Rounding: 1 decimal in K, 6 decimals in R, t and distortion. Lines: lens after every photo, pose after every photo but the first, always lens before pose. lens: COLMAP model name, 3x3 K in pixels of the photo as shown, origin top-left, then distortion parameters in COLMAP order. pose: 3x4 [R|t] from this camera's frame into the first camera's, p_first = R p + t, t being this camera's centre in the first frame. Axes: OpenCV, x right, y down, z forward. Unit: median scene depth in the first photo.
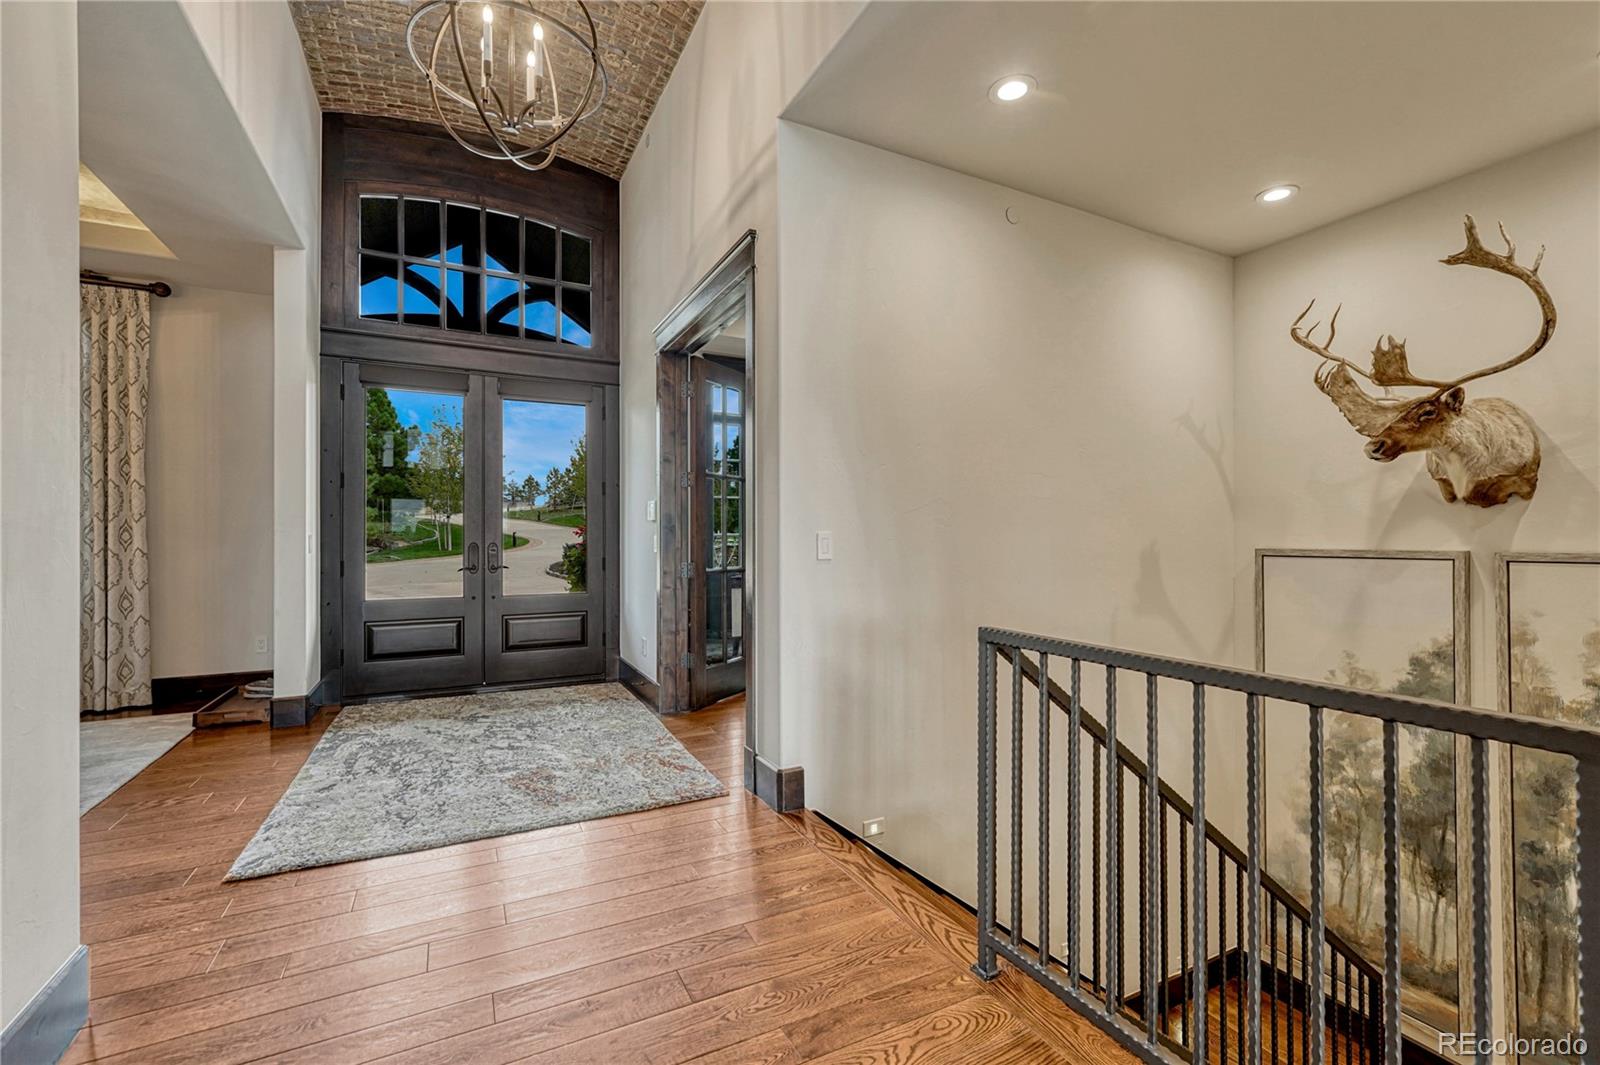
lens RADIAL K [[682.8, 0, 798.2], [0, 682.8, 530.4], [0, 0, 1]] dist [-0.001901, -0.000189]
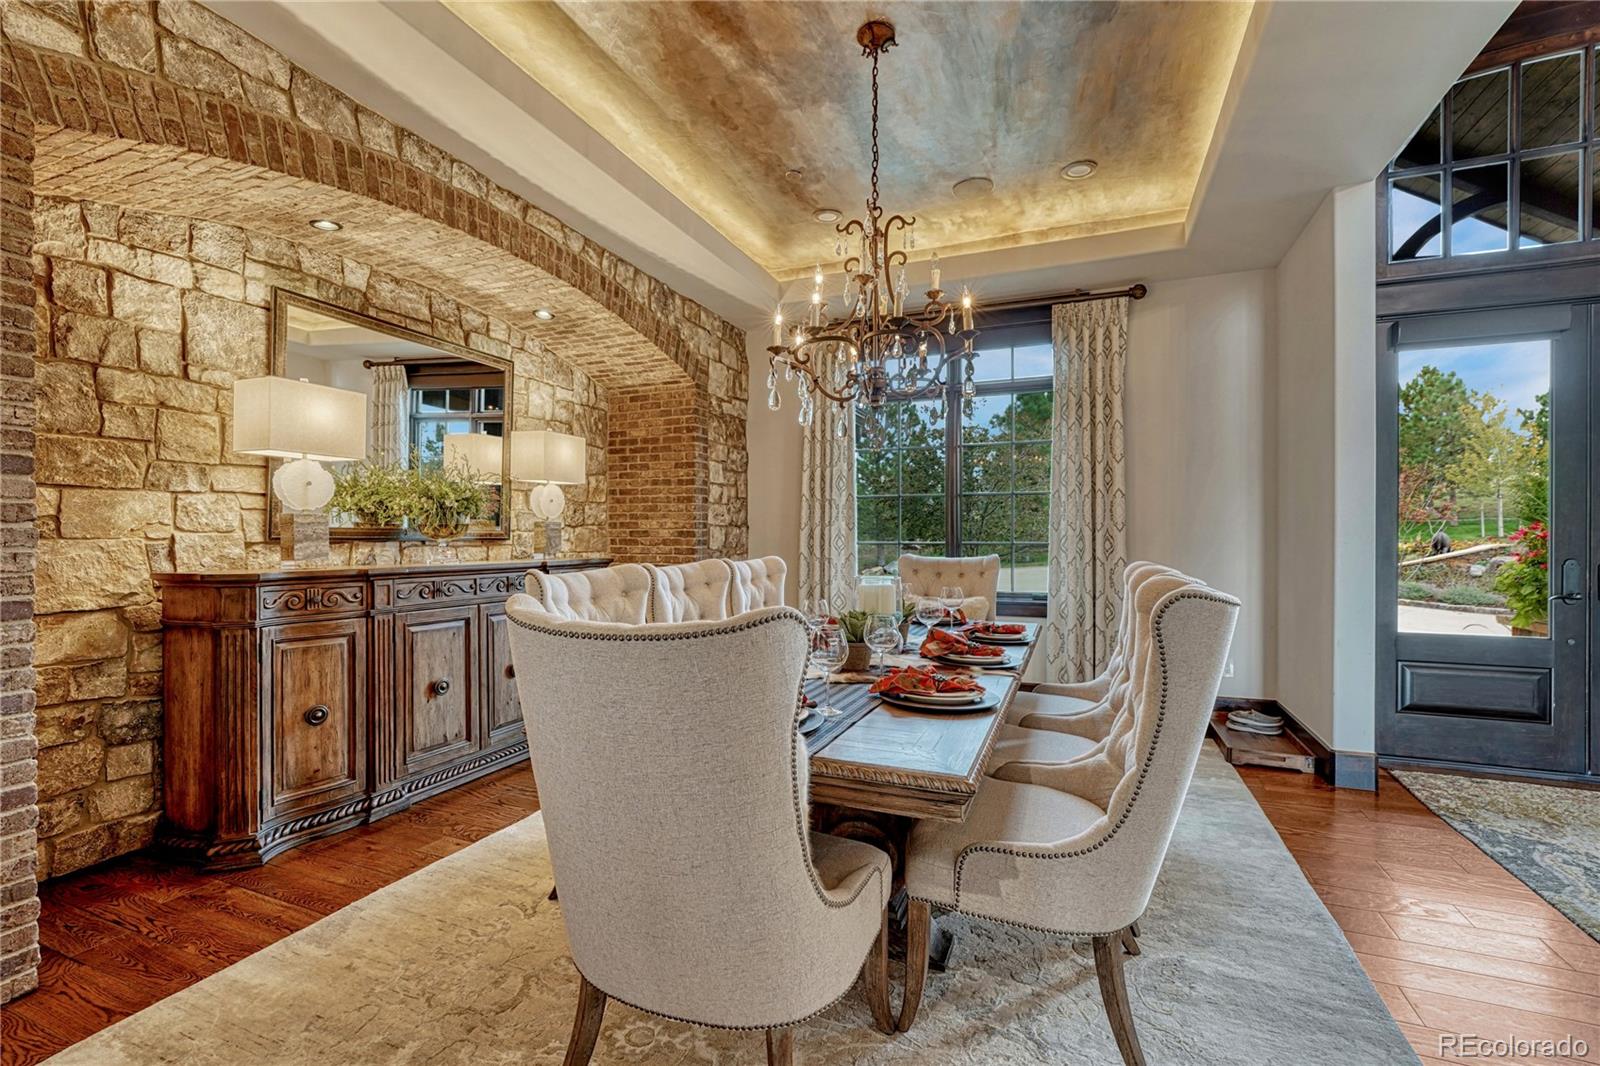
lens RADIAL K [[676.6, 0, 804.2], [0, 676.6, 538.8], [0, 0, 1]] dist [-0.001238, -0.000001]
pose [[0.659772, 0.002048, -0.751463, -0.533357], [0.001723, 0.999990, 0.004238, -0.006450], [0.751464, -0.004091, 0.659761, 0.005780]]
